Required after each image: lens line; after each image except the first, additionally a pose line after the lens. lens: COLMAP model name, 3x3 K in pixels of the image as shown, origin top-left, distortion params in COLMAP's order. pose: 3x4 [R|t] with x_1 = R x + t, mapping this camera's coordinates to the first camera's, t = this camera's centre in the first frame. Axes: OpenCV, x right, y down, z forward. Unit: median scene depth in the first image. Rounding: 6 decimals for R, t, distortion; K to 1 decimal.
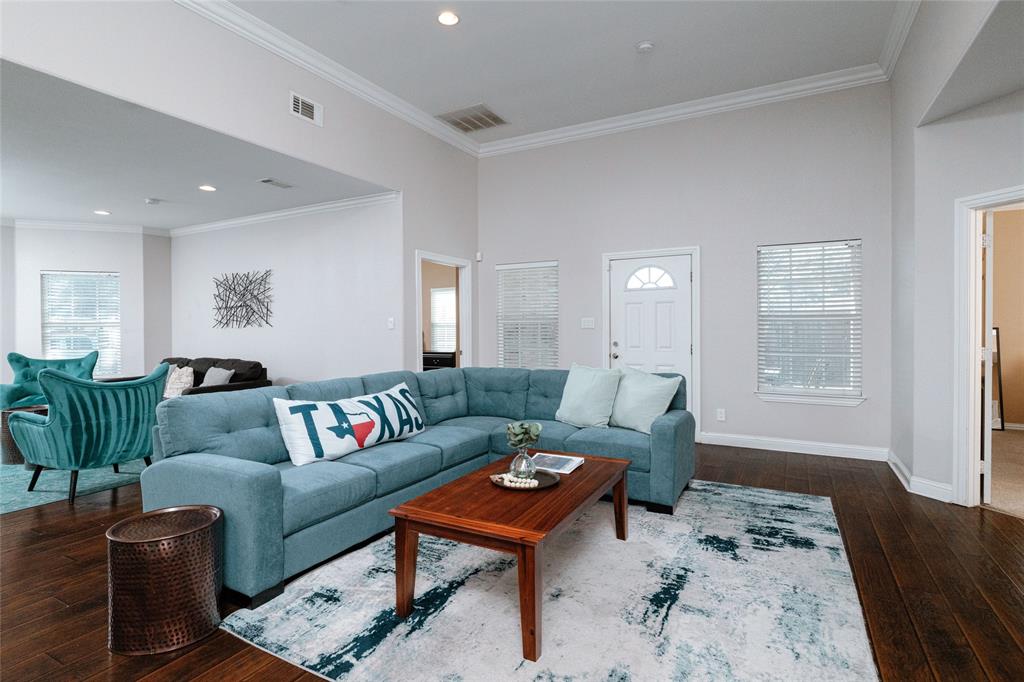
lens RADIAL K [[539.1, 0, 512.2], [0, 539.1, 335.8], [0, 0, 1]] dist [0.002797, 0.000458]
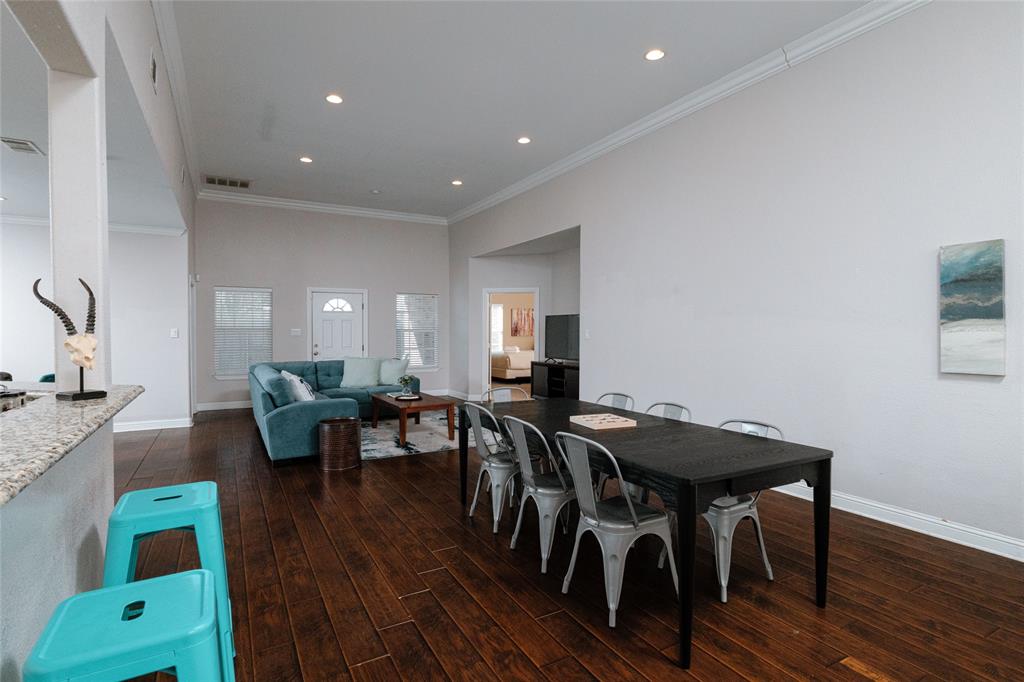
lens RADIAL K [[514.1, 0, 512.7], [0, 514.1, 335.3], [0, 0, 1]] dist [0.001205, 0.000271]
pose [[0.521883, -0.002132, 0.853015, -0.778884], [0.009610, 0.999948, -0.003380, -0.004088], [-0.852963, 0.009961, 0.521876, -0.271011]]
